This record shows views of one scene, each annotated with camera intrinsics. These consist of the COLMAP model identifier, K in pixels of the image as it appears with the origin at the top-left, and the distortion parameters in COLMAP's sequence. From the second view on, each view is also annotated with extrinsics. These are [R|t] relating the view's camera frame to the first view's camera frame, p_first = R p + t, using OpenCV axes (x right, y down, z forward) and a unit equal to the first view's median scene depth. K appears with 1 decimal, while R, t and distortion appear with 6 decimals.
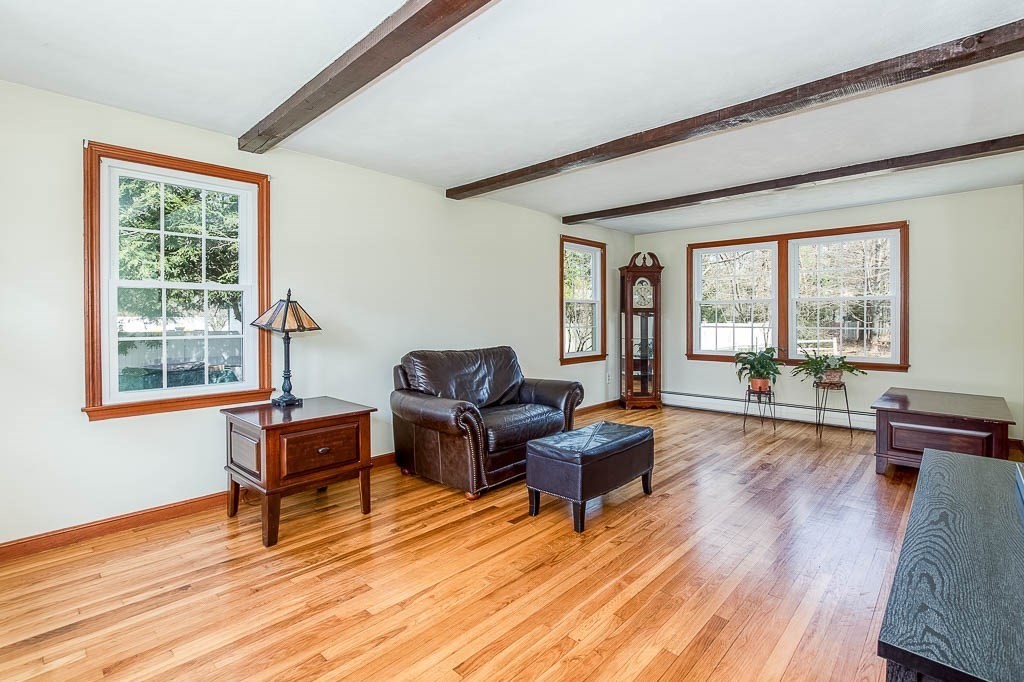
lens RADIAL K [[449.5, 0, 502.1], [0, 449.5, 338.3], [0, 0, 1]] dist [-0.011535, 0.000279]
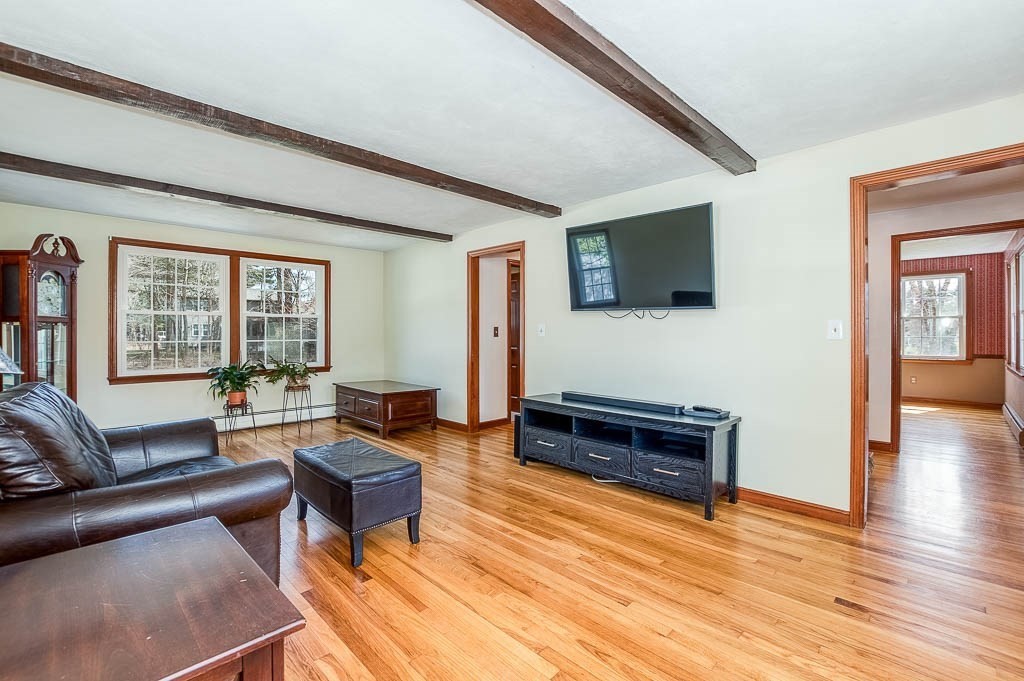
lens RADIAL K [[449.5, 0, 502.1], [0, 449.5, 337.8], [0, 0, 1]] dist [-0.011535, 0.000279]
pose [[0.064041, -0.009217, 0.997905, -0.401327], [0.043786, 0.999020, 0.006417, -0.011565], [-0.996986, 0.043284, 0.064381, 0.358129]]
